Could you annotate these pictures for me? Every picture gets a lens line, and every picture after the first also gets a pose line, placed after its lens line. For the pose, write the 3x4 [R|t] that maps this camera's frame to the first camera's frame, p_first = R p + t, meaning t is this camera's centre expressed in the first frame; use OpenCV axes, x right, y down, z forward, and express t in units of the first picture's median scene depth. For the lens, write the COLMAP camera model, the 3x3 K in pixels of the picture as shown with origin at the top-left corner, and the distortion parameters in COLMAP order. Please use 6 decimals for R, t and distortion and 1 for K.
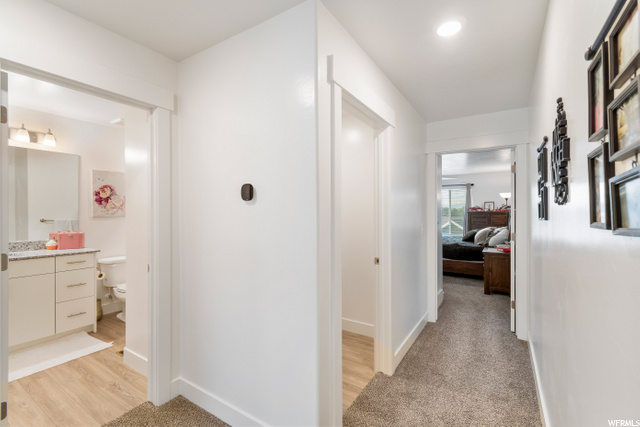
lens RADIAL K [[282.5, 0, 319.5], [0, 282.5, 211.8], [0, 0, 1]] dist [0.002270, 0.000210]
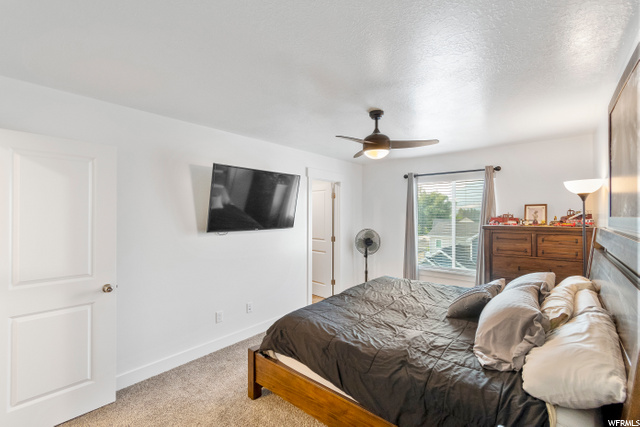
lens RADIAL K [[282.5, 0, 321.5], [0, 282.5, 217.7], [0, 0, 1]] dist [0.002270, 0.000210]
pose [[0.993320, -0.002419, -0.115364, 0.325026], [0.003255, 0.999970, 0.007053, -0.018647], [0.115344, -0.007381, 0.993298, 0.531692]]
